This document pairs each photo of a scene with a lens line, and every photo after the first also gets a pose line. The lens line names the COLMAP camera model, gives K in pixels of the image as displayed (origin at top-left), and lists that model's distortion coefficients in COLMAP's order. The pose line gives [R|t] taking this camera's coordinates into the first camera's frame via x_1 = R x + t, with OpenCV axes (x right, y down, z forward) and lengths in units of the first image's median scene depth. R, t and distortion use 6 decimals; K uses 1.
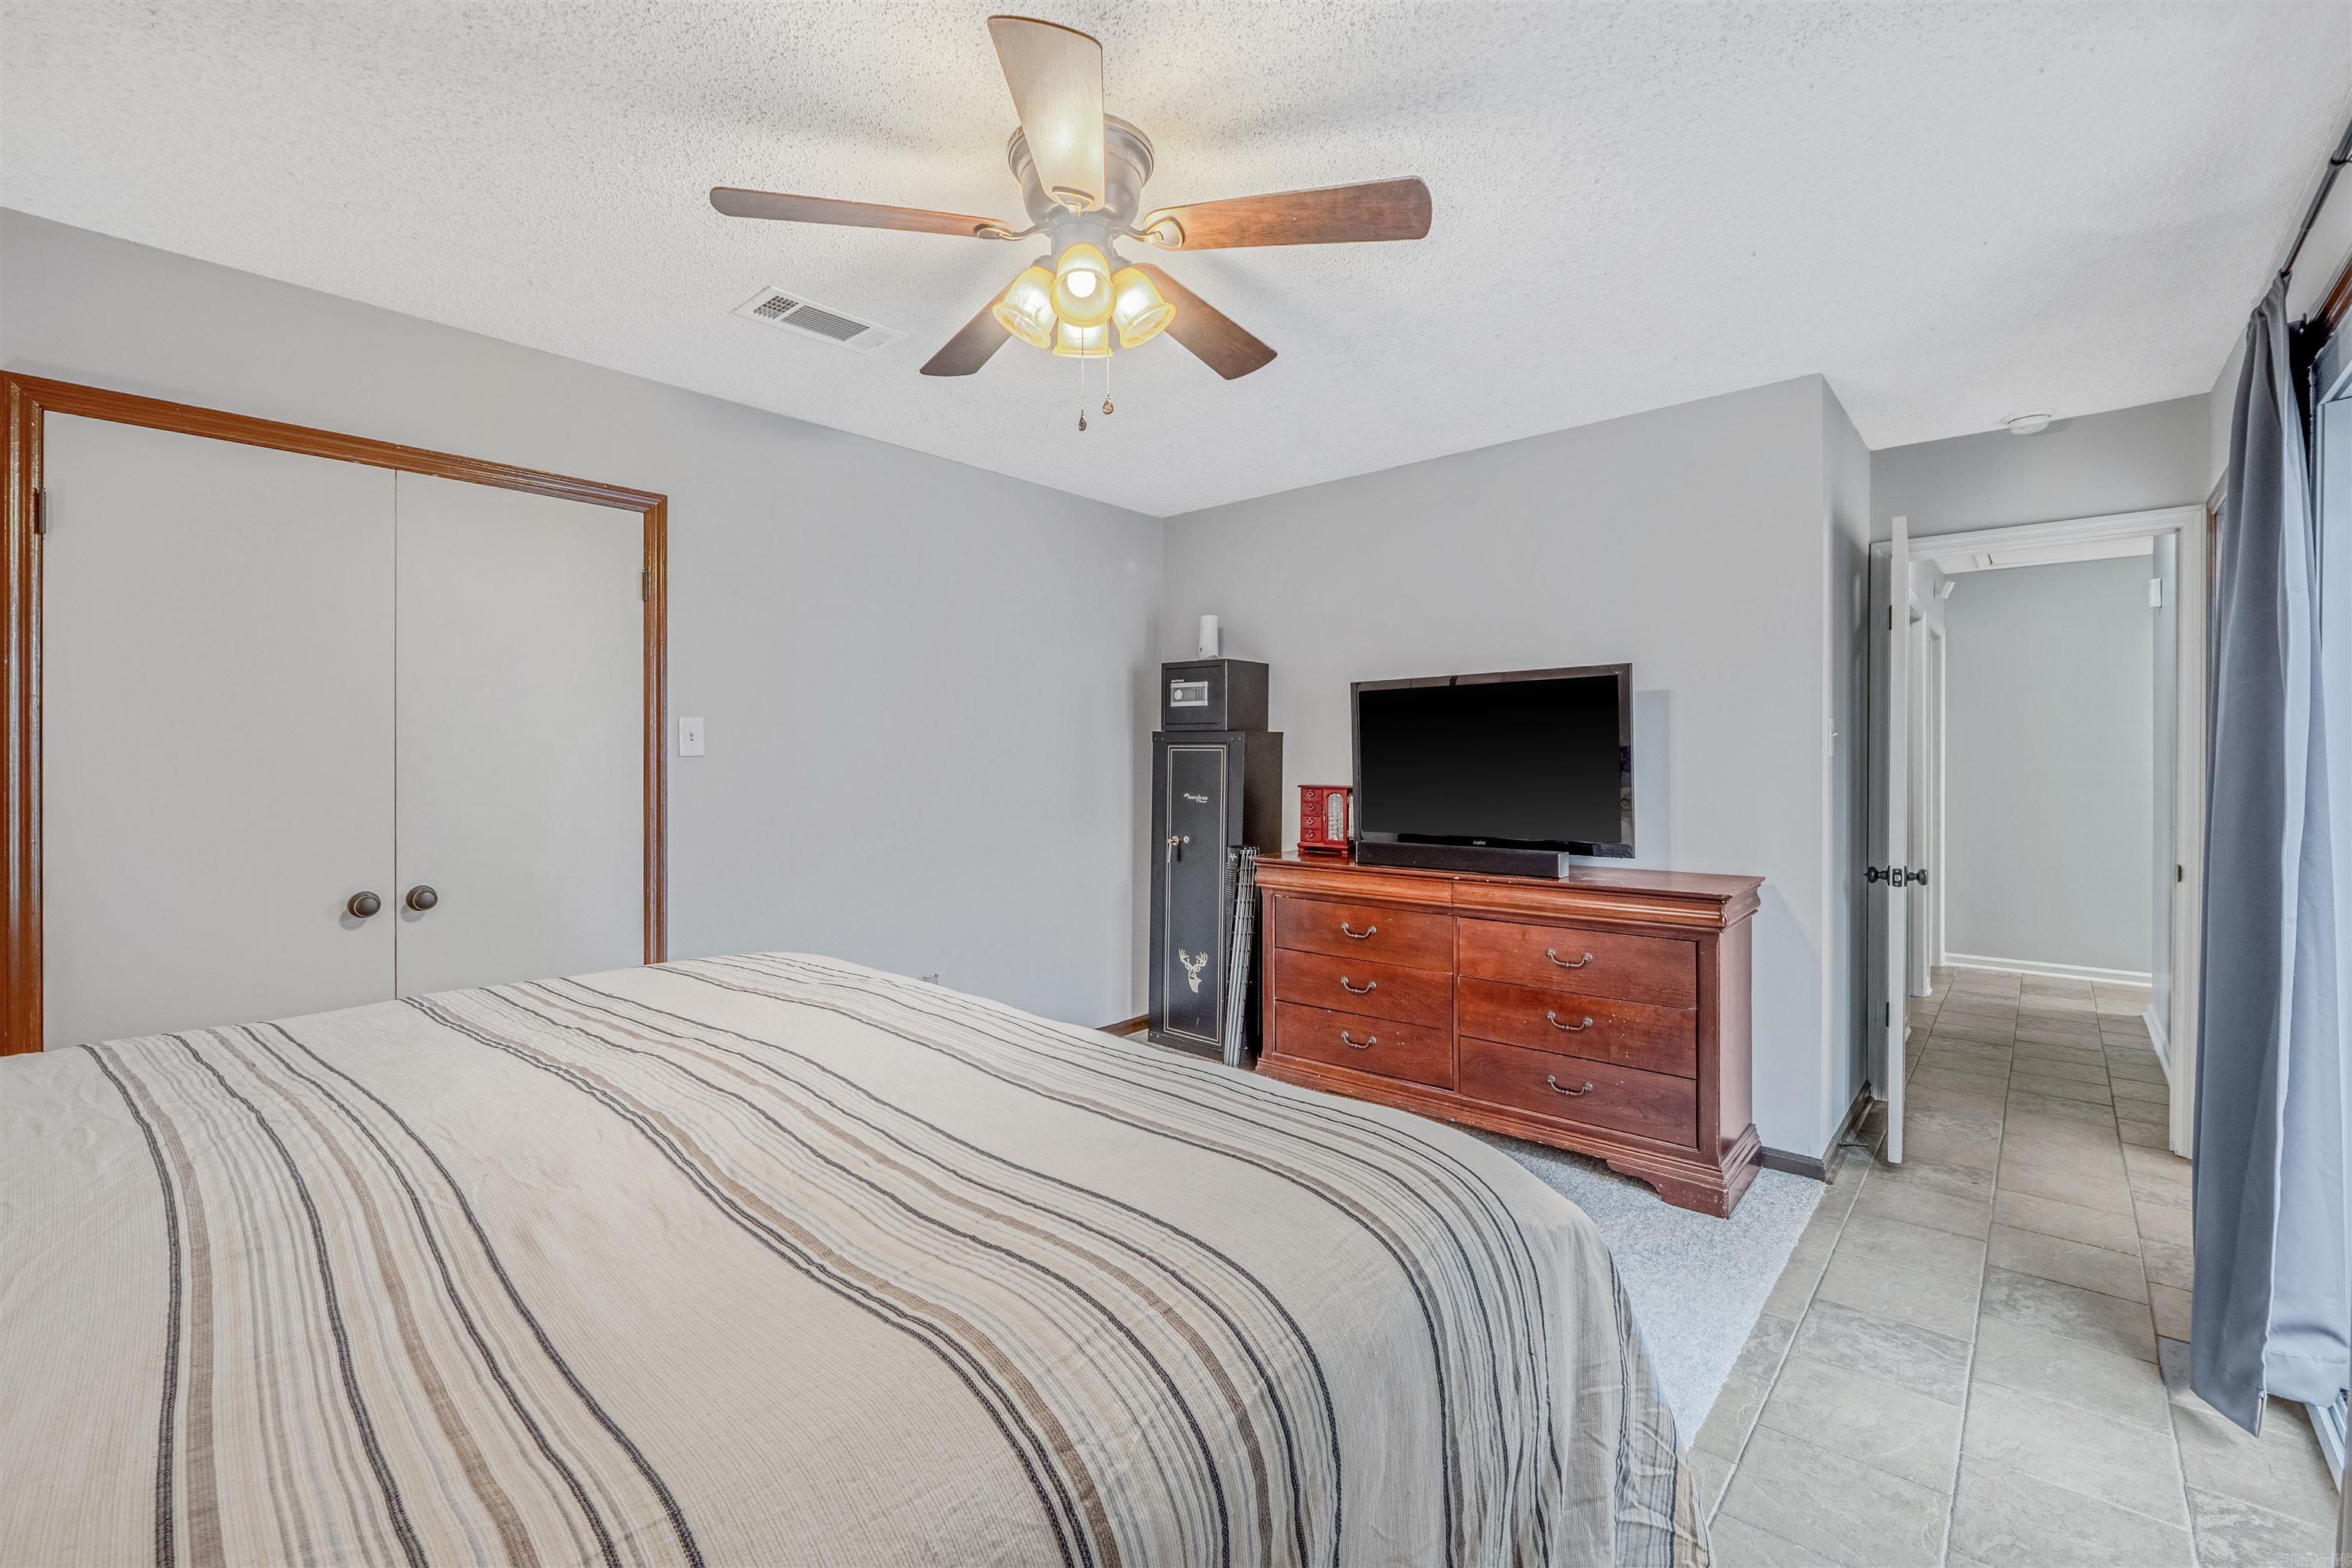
lens RADIAL K [[978.5, 0, 1176.2], [0, 978.5, 769.1], [0, 0, 1]] dist [-0.000053, 0.000025]
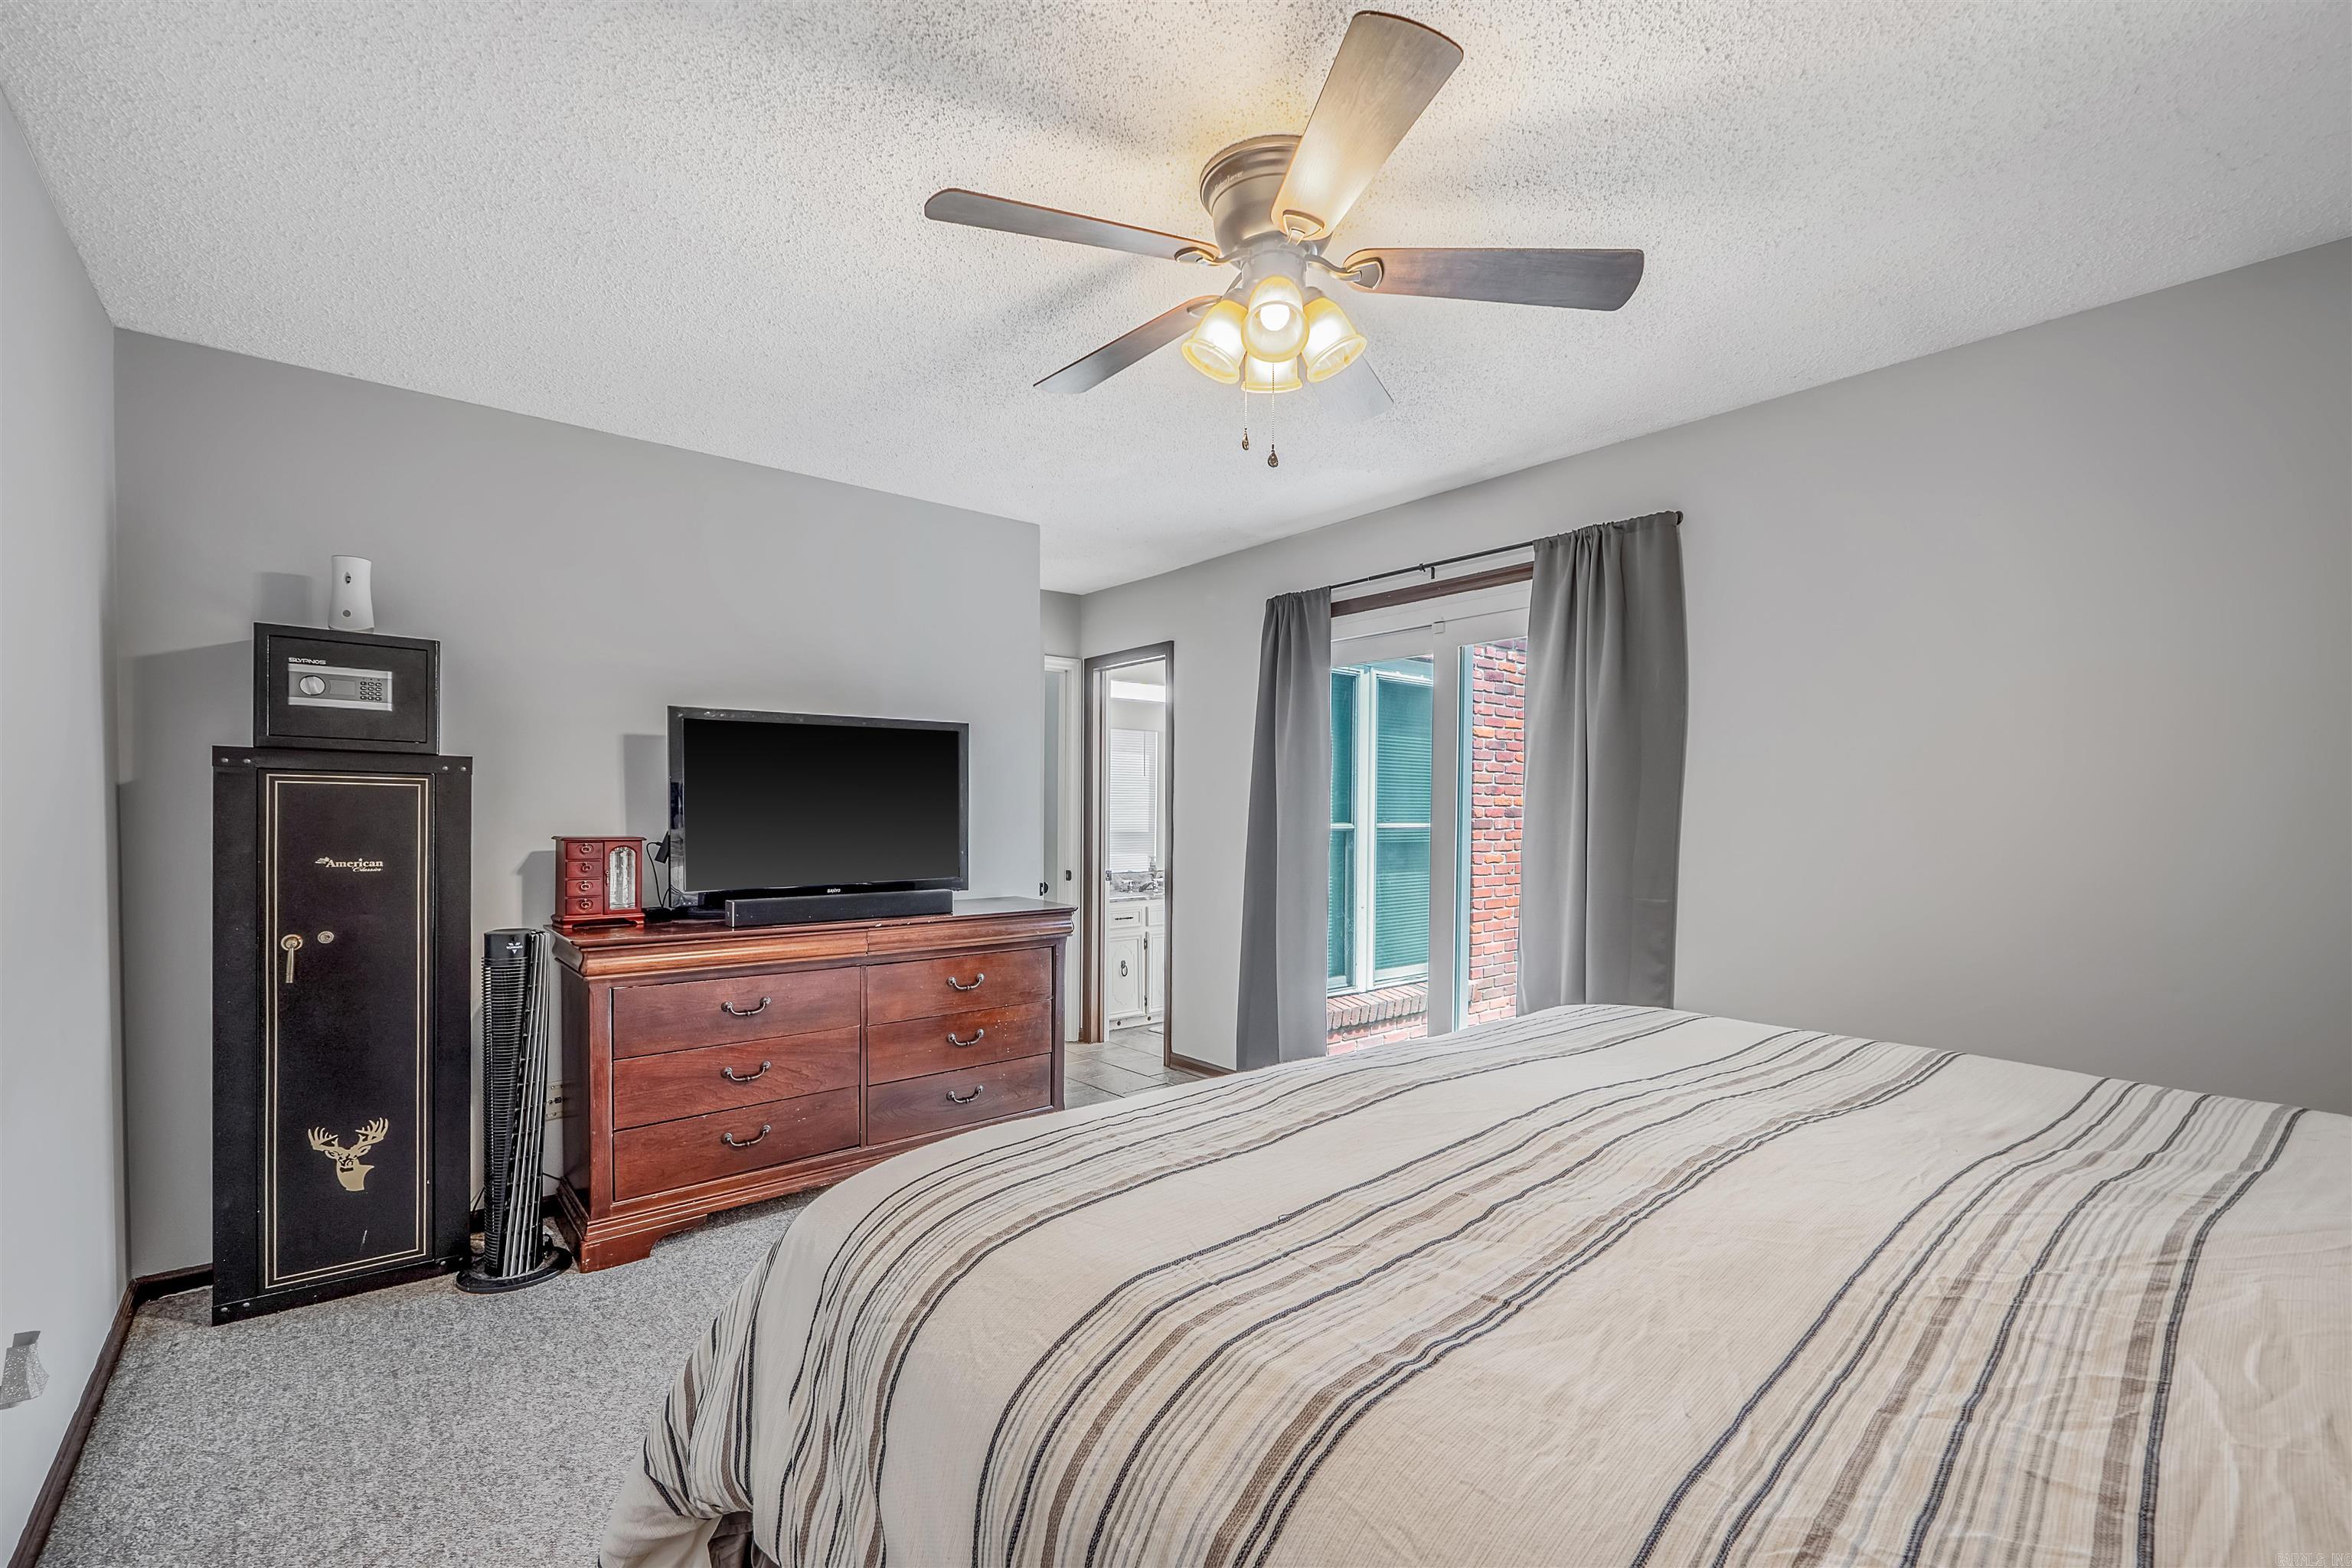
lens RADIAL K [[1037.1, 0, 1166.2], [0, 1037.1, 807.5], [0, 0, 1]] dist [-0.000958, -0.000309]
pose [[0.149886, -0.010247, 0.988650, -0.576425], [-0.009415, 0.999886, 0.011791, -0.018540], [-0.988658, -0.011075, 0.149773, 0.461598]]
